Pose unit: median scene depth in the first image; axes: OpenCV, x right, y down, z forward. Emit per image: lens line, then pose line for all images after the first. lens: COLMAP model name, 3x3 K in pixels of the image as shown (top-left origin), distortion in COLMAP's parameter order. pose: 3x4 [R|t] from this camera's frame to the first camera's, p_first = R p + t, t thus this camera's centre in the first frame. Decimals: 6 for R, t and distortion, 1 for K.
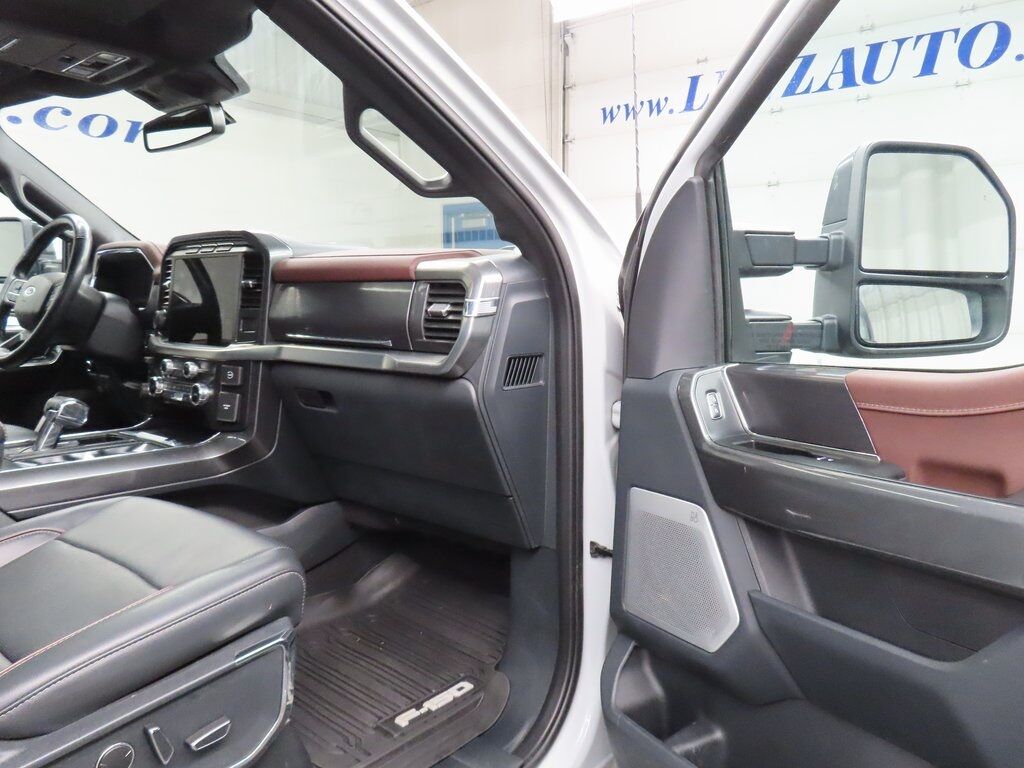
lens RADIAL K [[729.4, 0, 513.6], [0, 729.4, 386.7], [0, 0, 1]] dist [-0.018871, 0.009876]
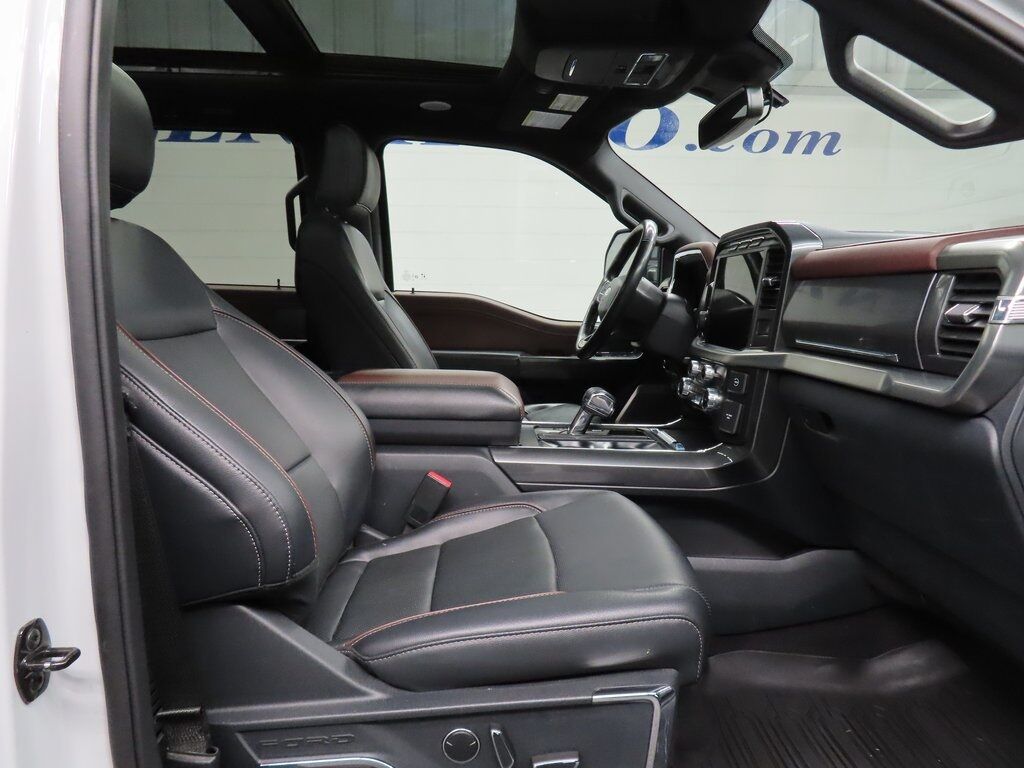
lens RADIAL K [[729.4, 0, 513.0], [0, 729.4, 384.3], [0, 0, 1]] dist [-0.018871, 0.009876]
pose [[0.644280, 0.095087, -0.758856, 0.121513], [-0.108236, 0.993590, 0.032606, -0.013192], [0.757092, 0.061128, 0.650442, 0.203433]]
